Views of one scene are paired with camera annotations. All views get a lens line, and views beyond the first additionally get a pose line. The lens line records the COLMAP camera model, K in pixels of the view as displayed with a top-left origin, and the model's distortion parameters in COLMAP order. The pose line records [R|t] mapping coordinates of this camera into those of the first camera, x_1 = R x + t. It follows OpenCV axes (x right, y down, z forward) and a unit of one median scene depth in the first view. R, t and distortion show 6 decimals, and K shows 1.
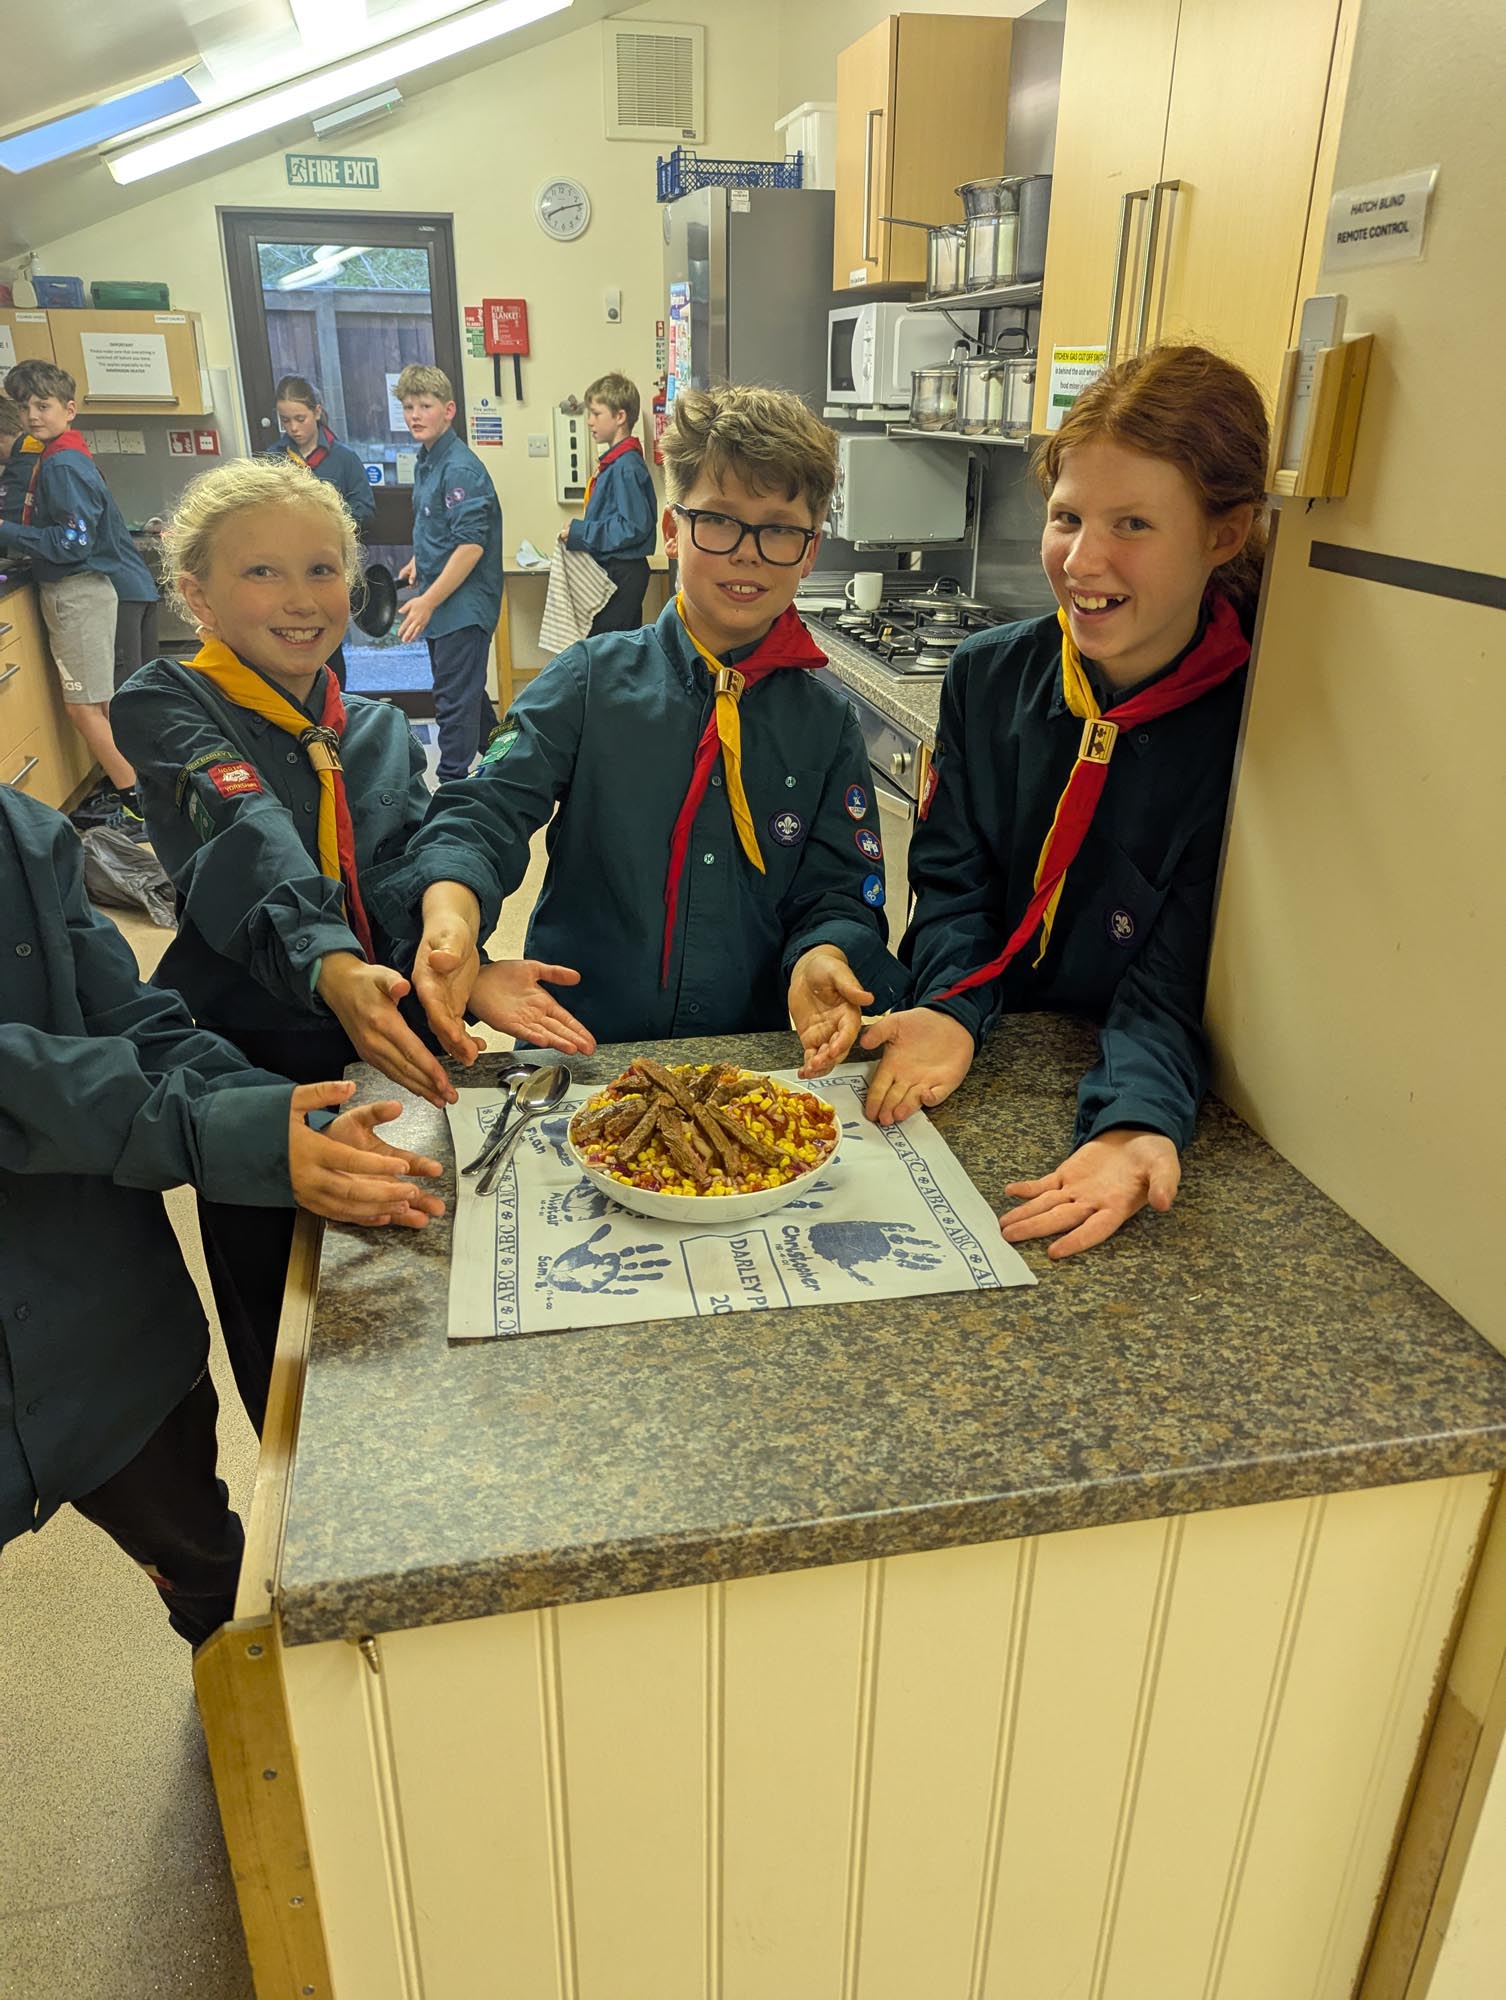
lens RADIAL K [[1406.8, 0, 744.1], [0, 1406.8, 1008.2], [0, 0, 1]] dist [0.061584, -0.053691]
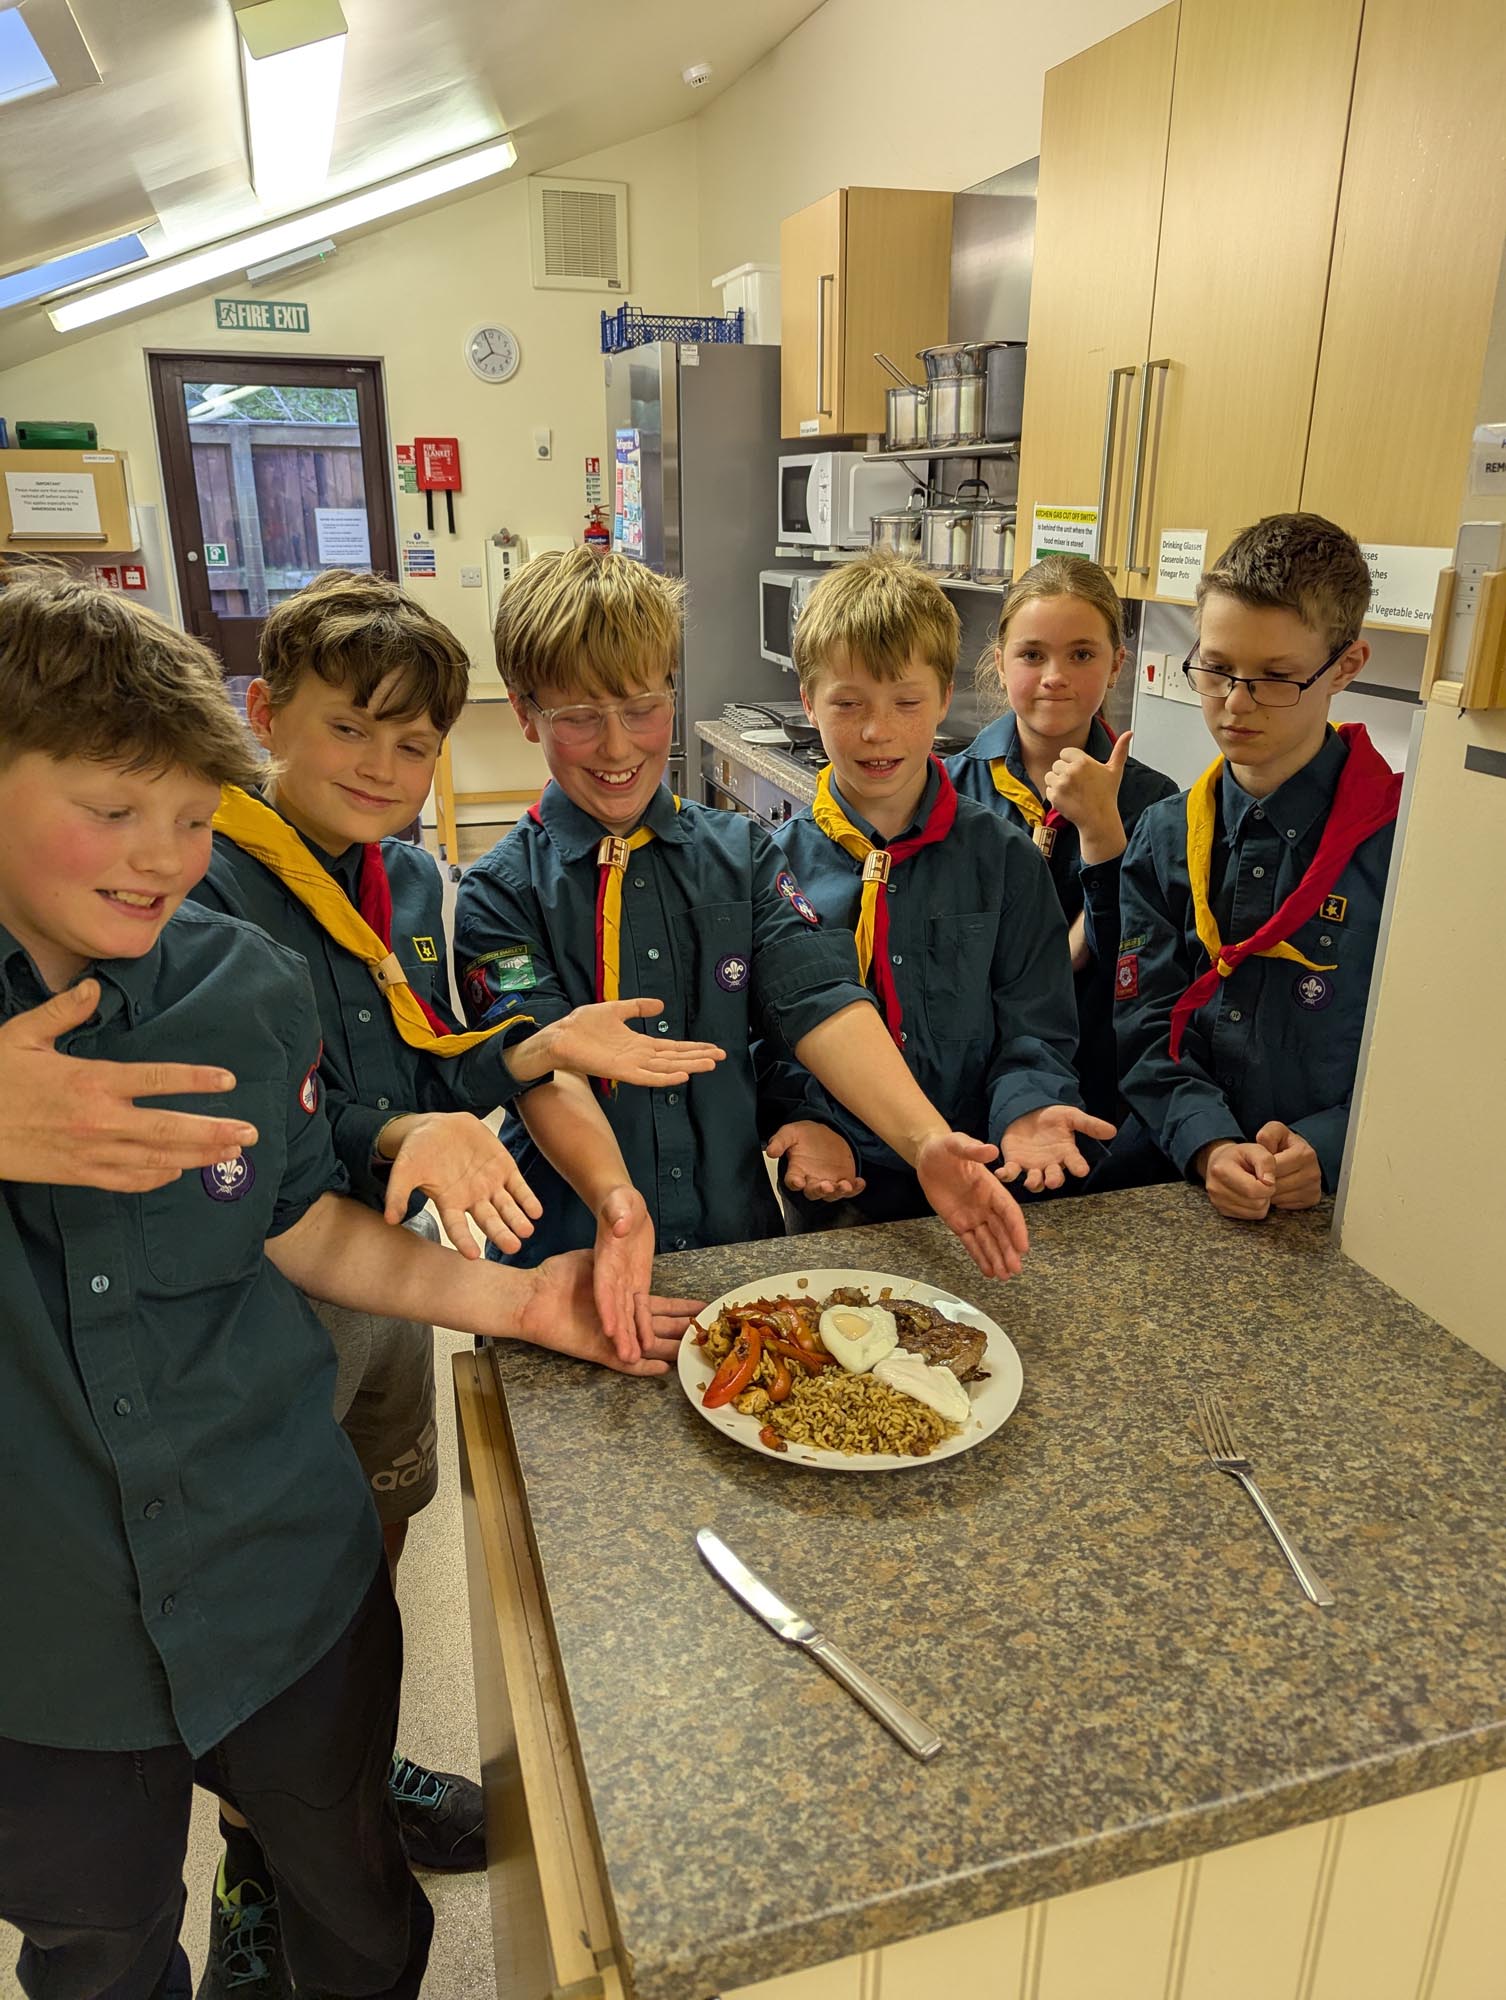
lens RADIAL K [[1406.8, 0, 749.5], [0, 1406.8, 995.1], [0, 0, 1]] dist [0.061584, -0.053691]
pose [[0.995757, -0.033672, 0.085640, -0.191136], [0.039939, 0.996565, -0.072547, -0.082778], [-0.082903, 0.075660, 0.993681, 0.026389]]
